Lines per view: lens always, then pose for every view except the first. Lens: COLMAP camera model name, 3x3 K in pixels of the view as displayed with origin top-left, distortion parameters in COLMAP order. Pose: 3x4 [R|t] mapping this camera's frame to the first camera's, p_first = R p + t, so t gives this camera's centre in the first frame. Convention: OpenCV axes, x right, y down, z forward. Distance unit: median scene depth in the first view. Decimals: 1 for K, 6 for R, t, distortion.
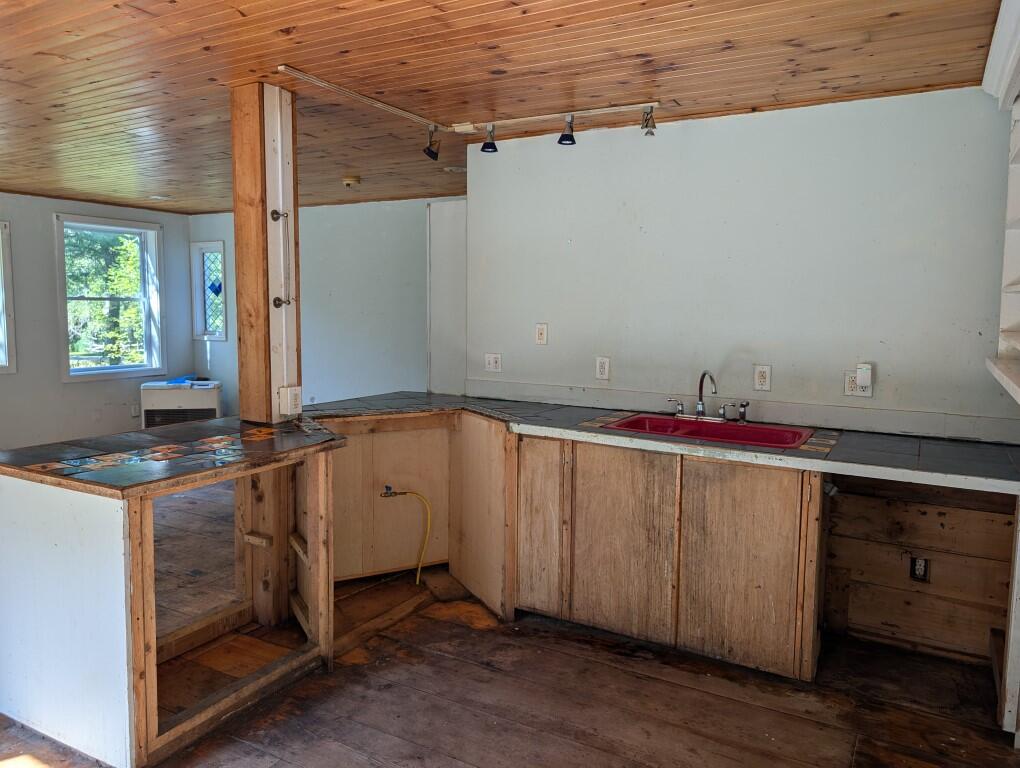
lens RADIAL K [[738.2, 0, 510.1], [0, 738.2, 382.0], [0, 0, 1]] dist [0.004170, -0.006248]
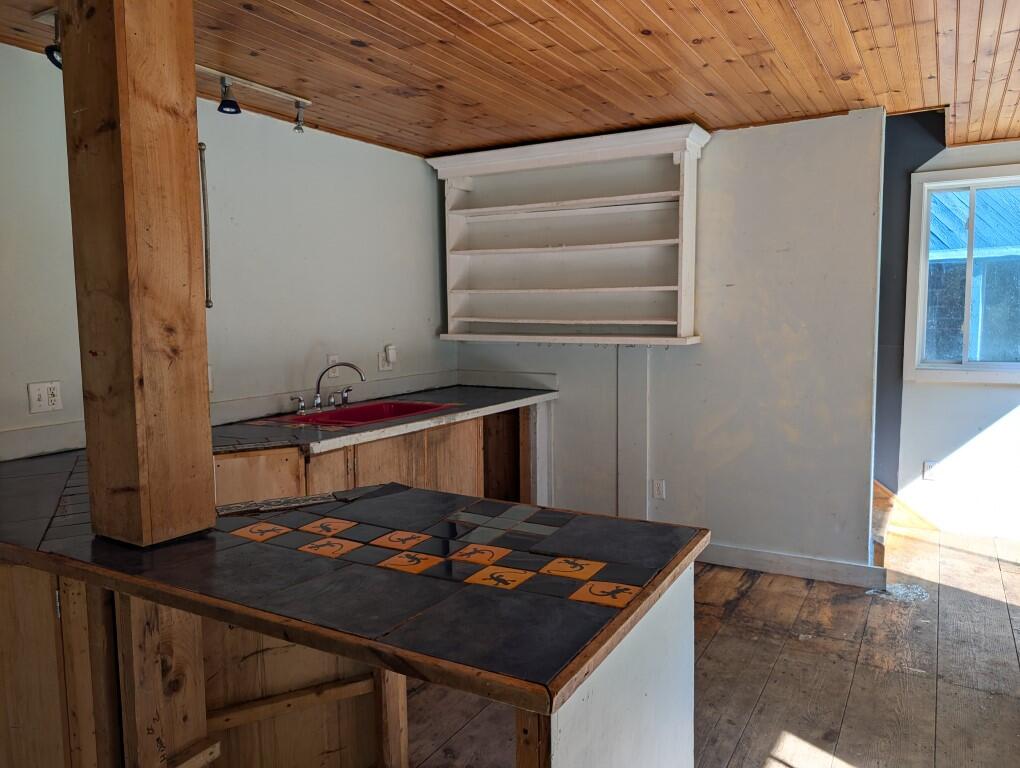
lens RADIAL K [[734.6, 0, 513.4], [0, 734.6, 376.8], [0, 0, 1]] dist [0.008275, -0.009446]
pose [[0.019731, -0.109951, 0.993741, -0.871135], [0.113144, 0.987795, 0.107047, -0.088747], [-0.993383, 0.110324, 0.031930, 0.771012]]
